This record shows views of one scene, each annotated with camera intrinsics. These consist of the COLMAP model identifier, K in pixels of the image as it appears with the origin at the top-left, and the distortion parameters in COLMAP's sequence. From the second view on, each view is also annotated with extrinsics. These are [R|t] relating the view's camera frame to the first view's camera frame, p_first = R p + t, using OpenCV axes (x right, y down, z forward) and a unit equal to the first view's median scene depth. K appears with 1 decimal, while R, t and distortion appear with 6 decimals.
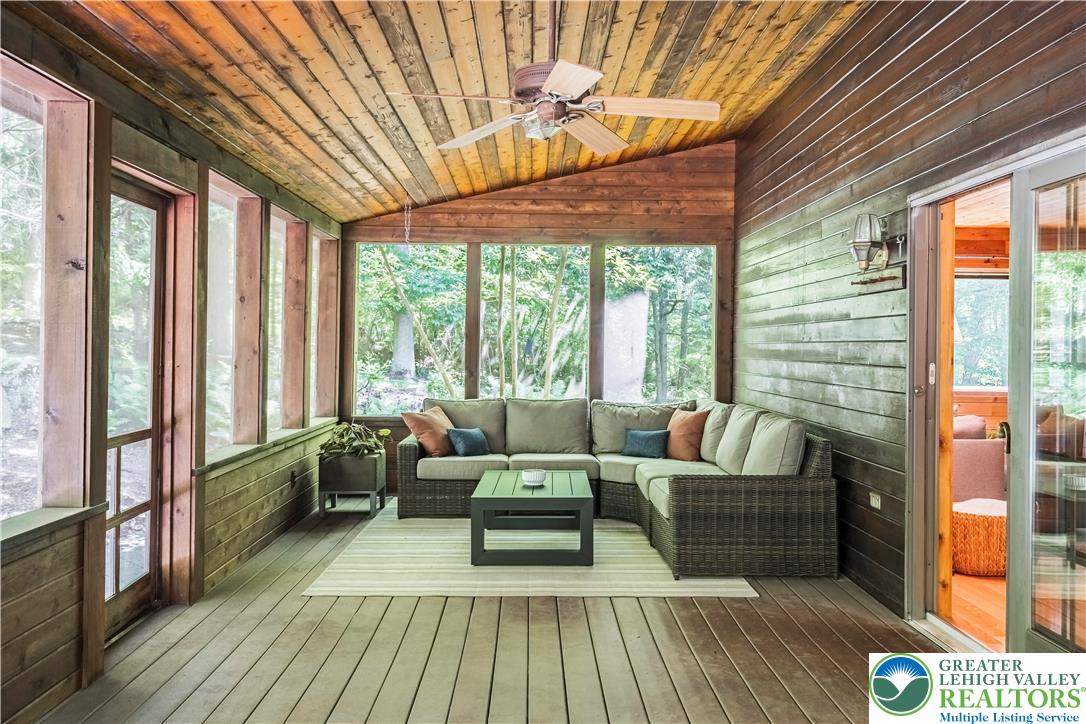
lens RADIAL K [[901.2, 0, 543.0], [0, 901.2, 357.9], [0, 0, 1]] dist [0.002727, 0.000992]
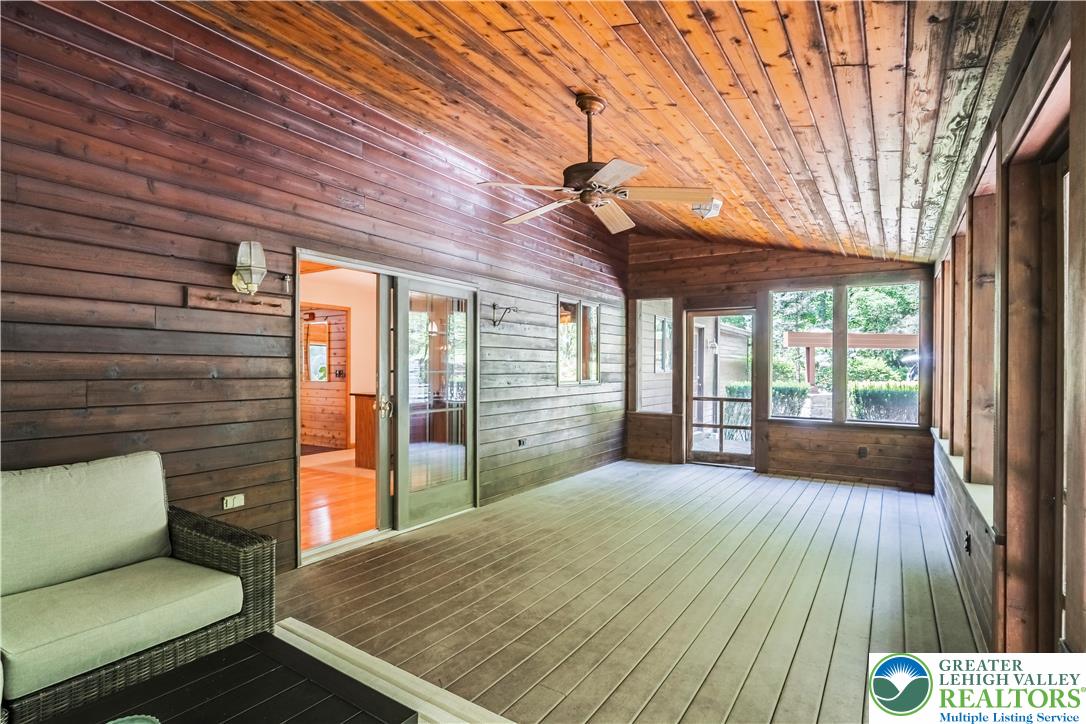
lens RADIAL K [[538.7, 0, 540.9], [0, 538.7, 361.7], [0, 0, 1]] dist [0.001407, 0.000483]
pose [[-0.829467, -0.012927, 0.558407, -0.367928], [-0.004735, 0.999859, 0.016114, -0.028019], [-0.558536, 0.010722, -0.829411, 1.607603]]
